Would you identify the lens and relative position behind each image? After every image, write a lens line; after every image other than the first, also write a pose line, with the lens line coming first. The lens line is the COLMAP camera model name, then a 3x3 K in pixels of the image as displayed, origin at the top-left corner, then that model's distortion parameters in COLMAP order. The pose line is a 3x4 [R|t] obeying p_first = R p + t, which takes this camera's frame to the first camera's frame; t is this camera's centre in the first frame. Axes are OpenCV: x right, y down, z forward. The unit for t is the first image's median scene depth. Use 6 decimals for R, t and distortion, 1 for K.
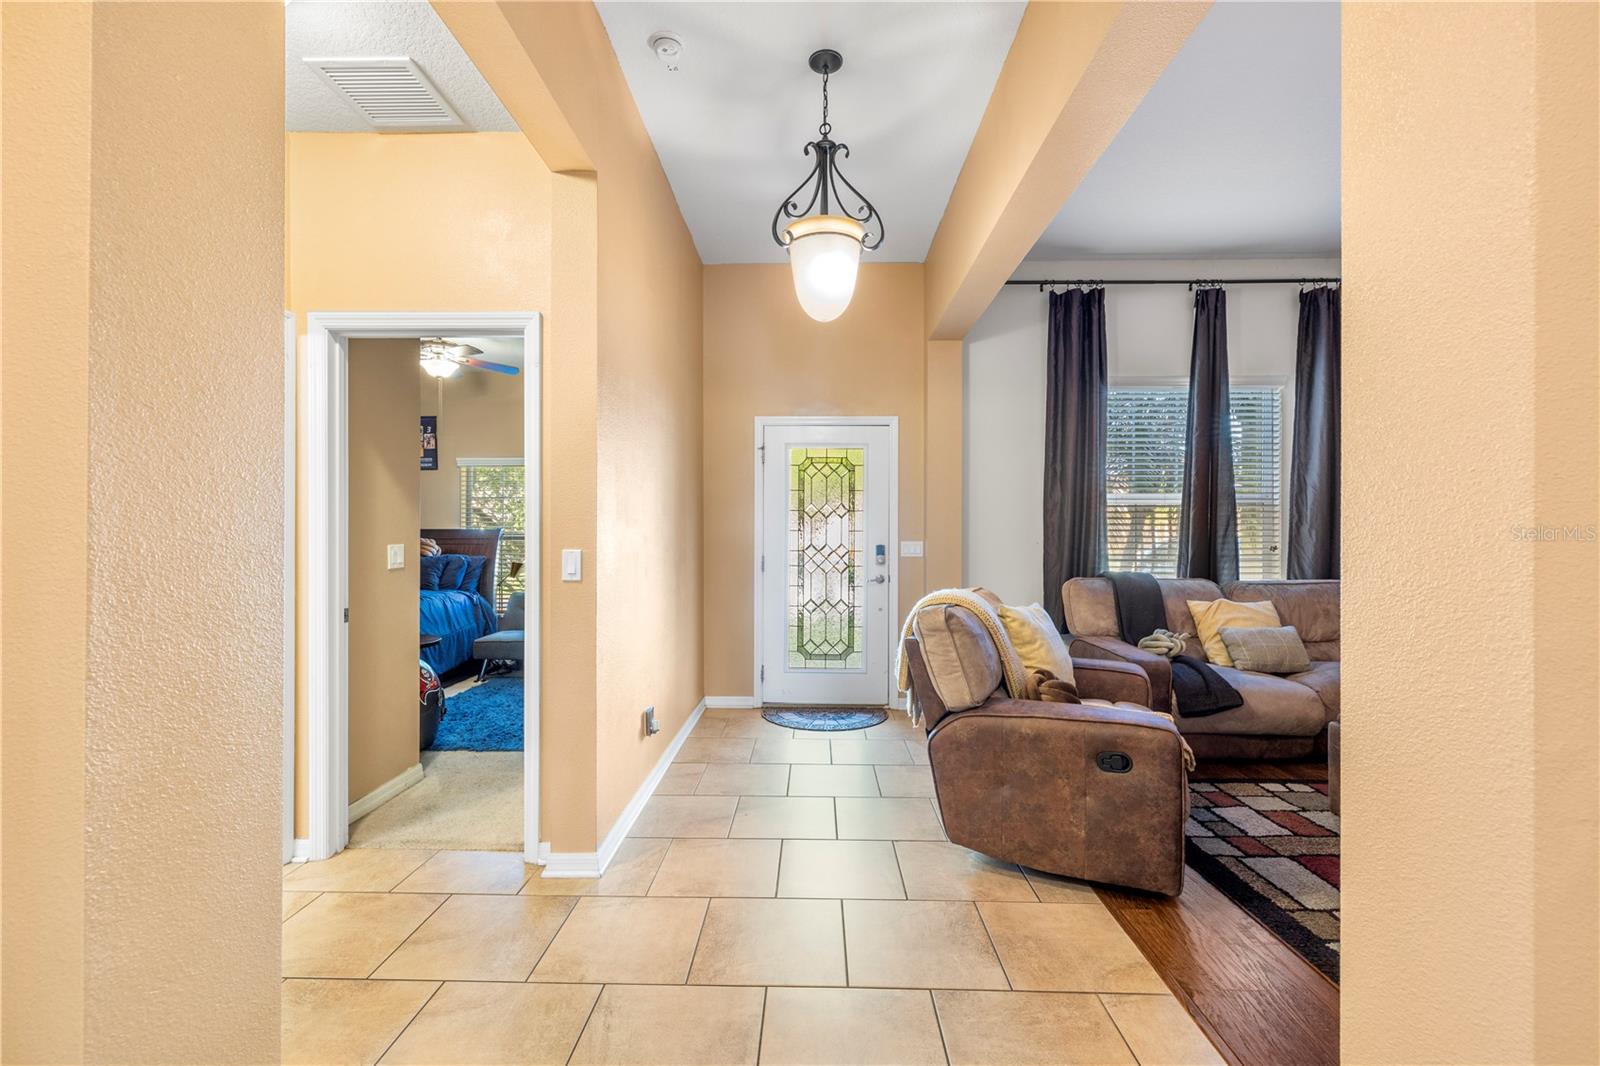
lens RADIAL K [[690.2, 0, 769.3], [0, 690.2, 530.6], [0, 0, 1]] dist [-0.001204, 0.000590]
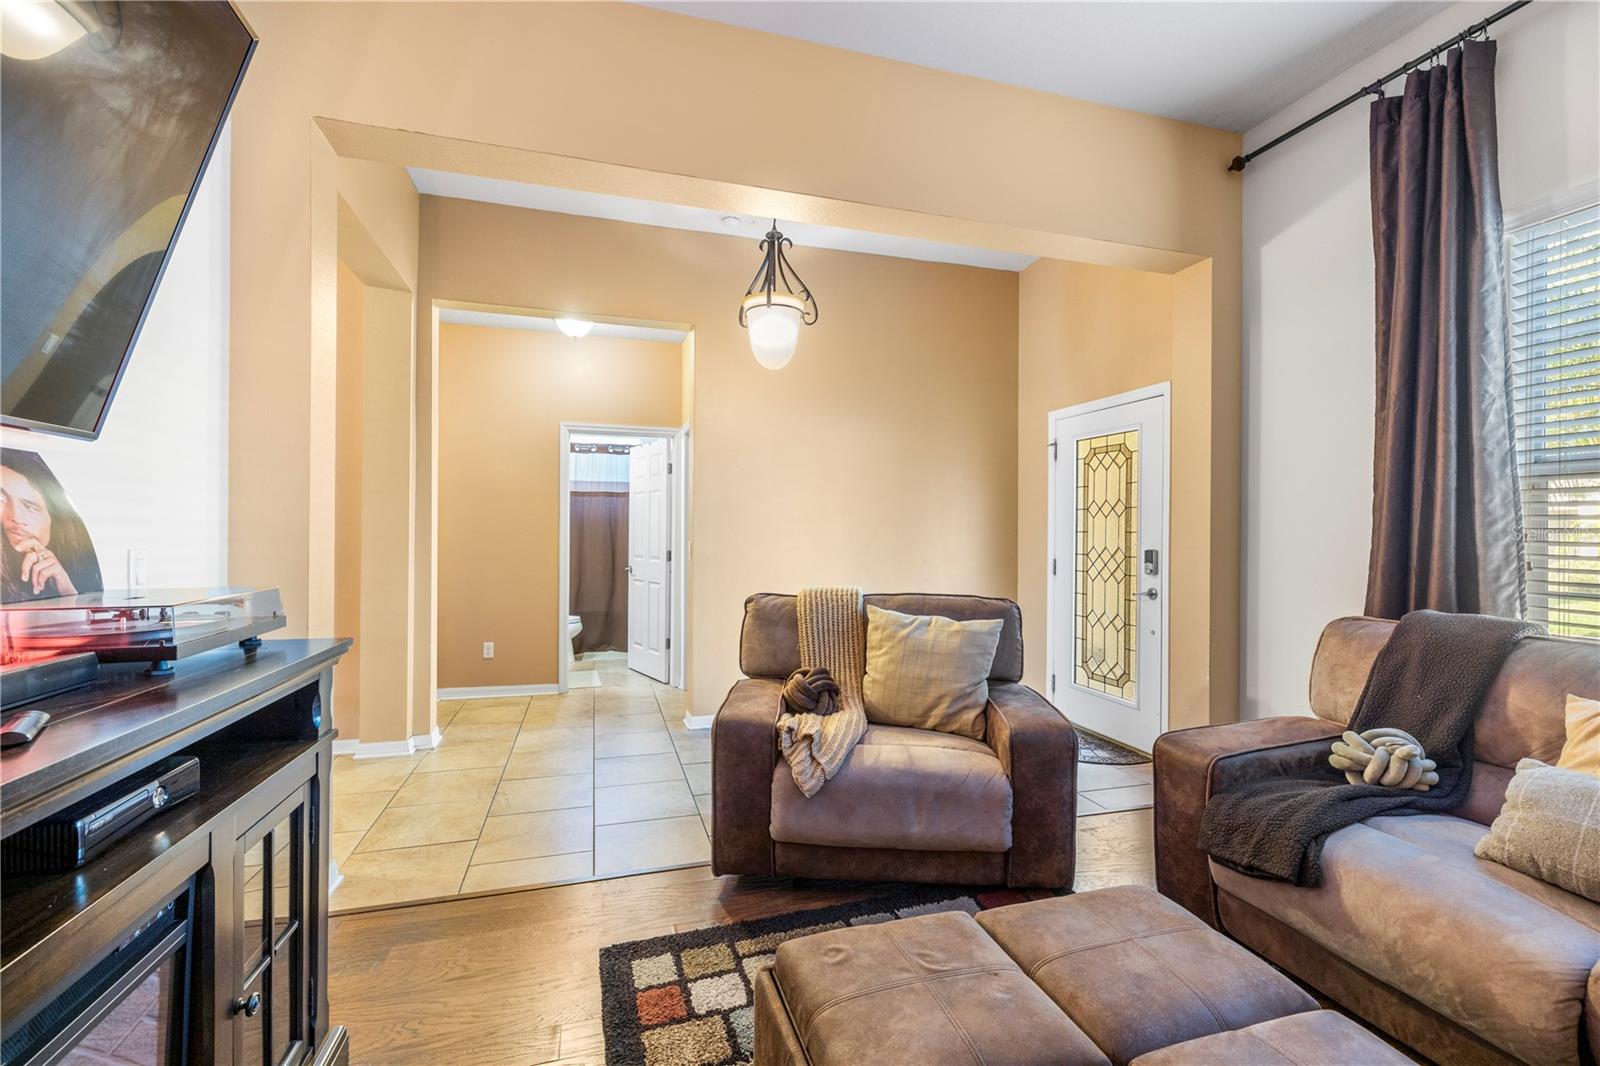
lens RADIAL K [[690.2, 0, 806.4], [0, 690.2, 527.8], [0, 0, 1]] dist [-0.001204, 0.000590]
pose [[0.309728, -0.007103, -0.950799, 0.781775], [-0.005231, 0.999944, -0.009174, 0.005146], [0.950811, 0.007815, 0.309674, 0.384881]]
